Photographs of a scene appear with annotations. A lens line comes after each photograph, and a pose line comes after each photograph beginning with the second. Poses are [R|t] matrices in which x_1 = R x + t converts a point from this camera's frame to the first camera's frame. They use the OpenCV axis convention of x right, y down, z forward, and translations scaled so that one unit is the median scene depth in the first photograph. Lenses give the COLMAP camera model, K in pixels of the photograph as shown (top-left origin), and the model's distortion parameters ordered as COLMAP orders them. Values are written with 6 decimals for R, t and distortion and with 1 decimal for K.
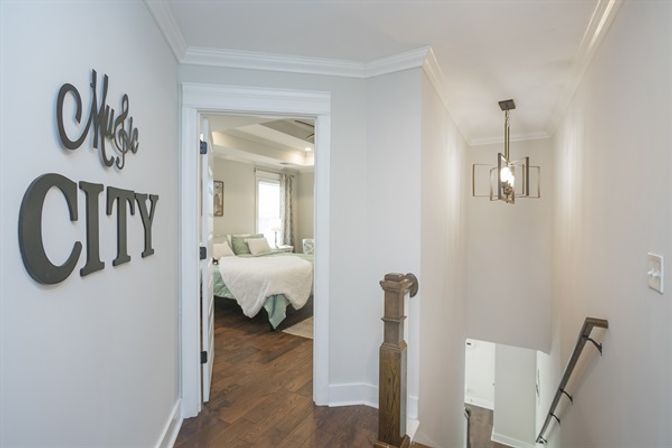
lens RADIAL K [[327.8, 0, 333.3], [0, 327.8, 226.7], [0, 0, 1]] dist [-0.002424, 0.000455]
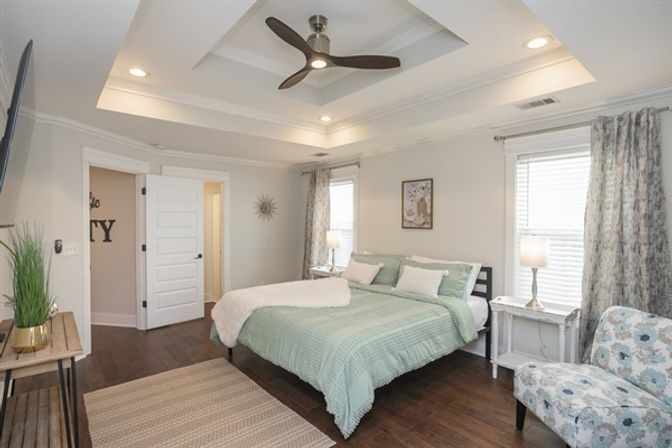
lens RADIAL K [[327.8, 0, 333.3], [0, 327.8, 226.7], [0, 0, 1]] dist [-0.002424, 0.000455]
pose [[-0.350970, 0.007164, -0.936359, 0.388242], [-0.032365, 0.999280, 0.019777, -0.044481], [0.935827, 0.037246, -0.350485, 1.062658]]
